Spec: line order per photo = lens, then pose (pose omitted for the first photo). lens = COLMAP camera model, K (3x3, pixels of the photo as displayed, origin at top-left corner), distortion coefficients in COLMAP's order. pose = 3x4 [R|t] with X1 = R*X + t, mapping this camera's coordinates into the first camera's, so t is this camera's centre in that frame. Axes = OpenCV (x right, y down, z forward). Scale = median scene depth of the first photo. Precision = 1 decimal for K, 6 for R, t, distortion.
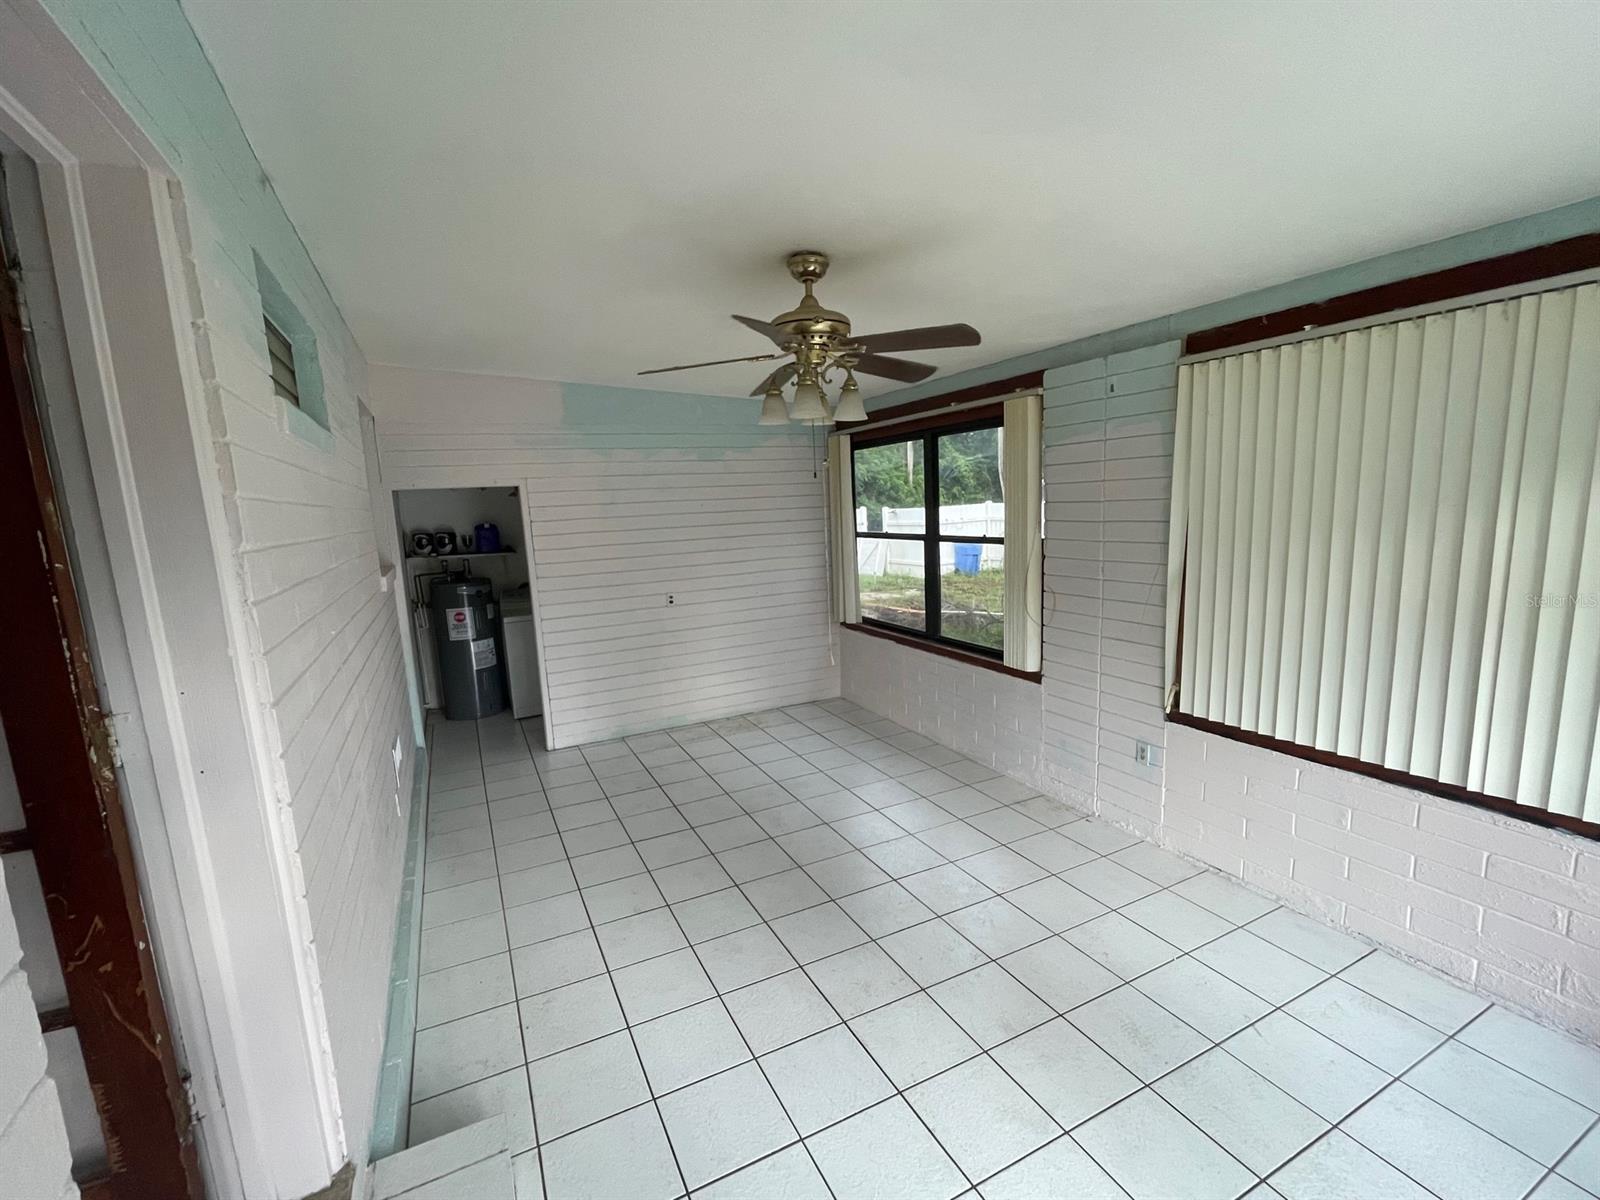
lens RADIAL K [[700.5, 0, 797.1], [0, 700.5, 608.6], [0, 0, 1]] dist [-0.005476, -0.000989]
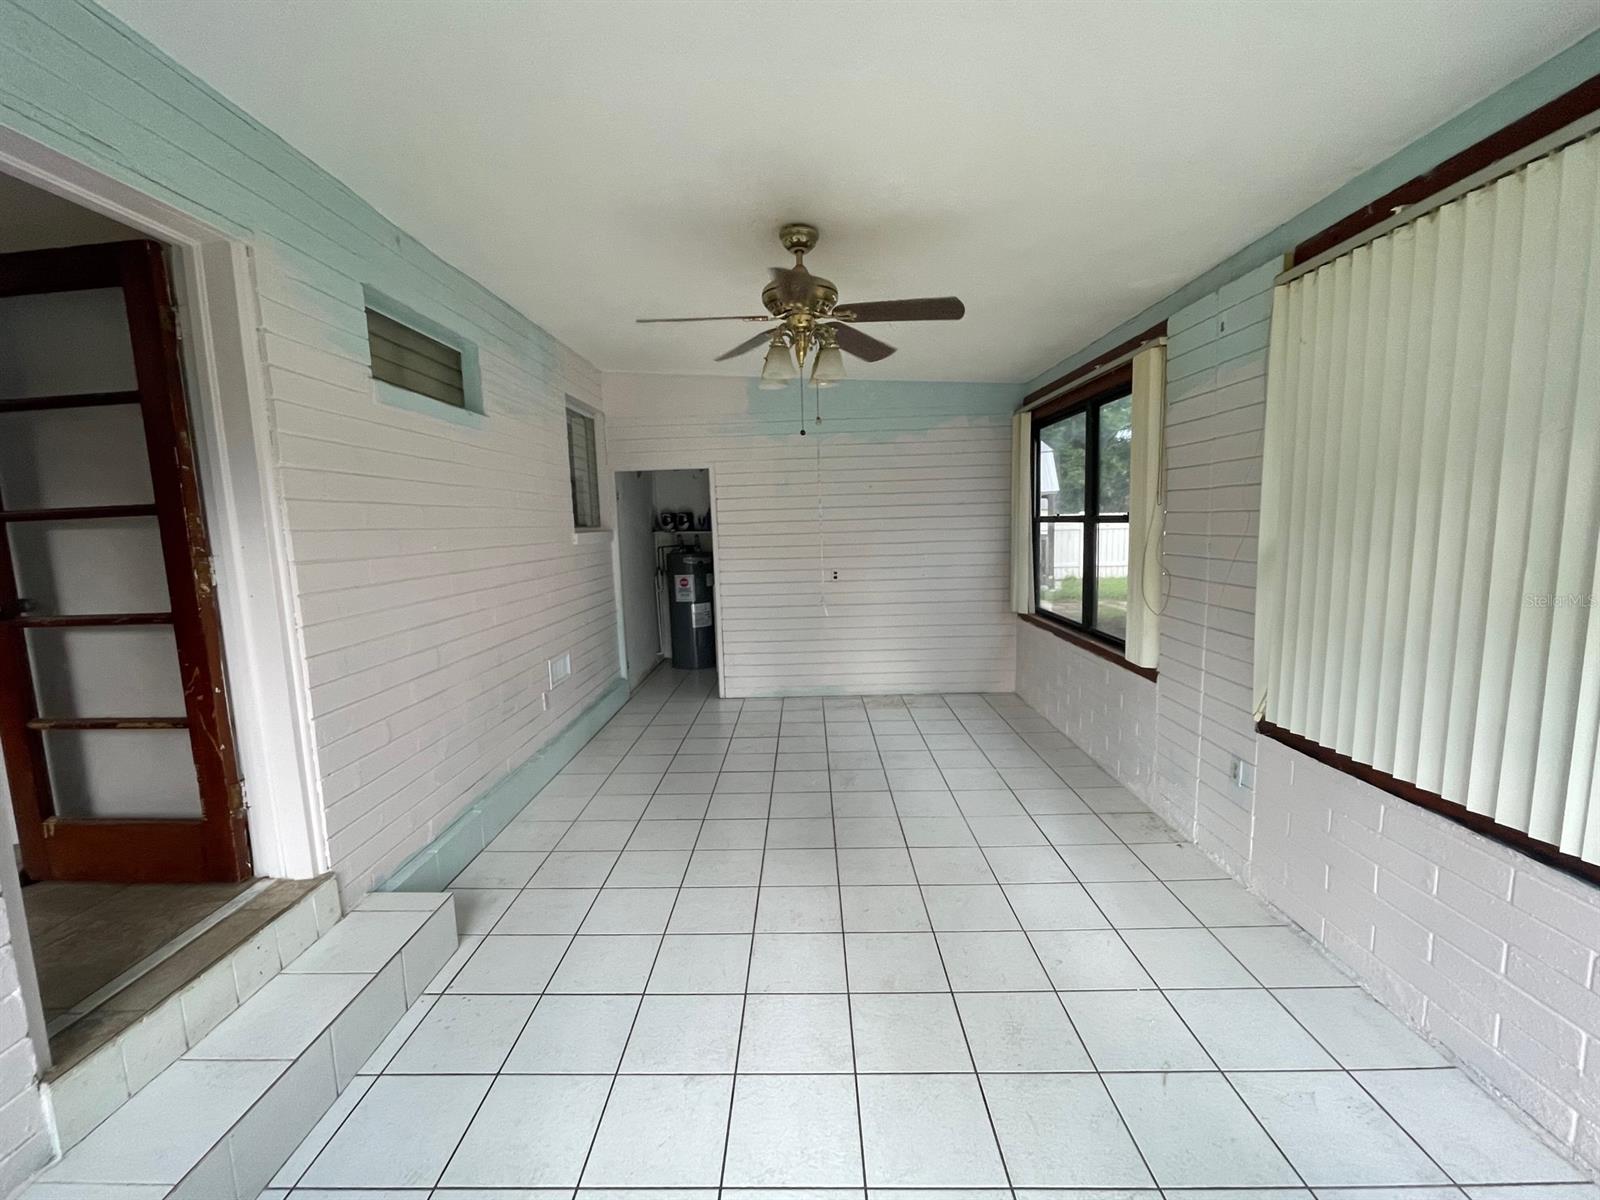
lens RADIAL K [[700.5, 0, 793.1], [0, 700.5, 610.8], [0, 0, 1]] dist [-0.005476, -0.000989]
pose [[0.886320, 0.077343, -0.456569, 0.312546], [-0.080962, 0.996649, 0.011664, 0.041992], [0.455941, 0.026627, 0.889612, 0.028234]]
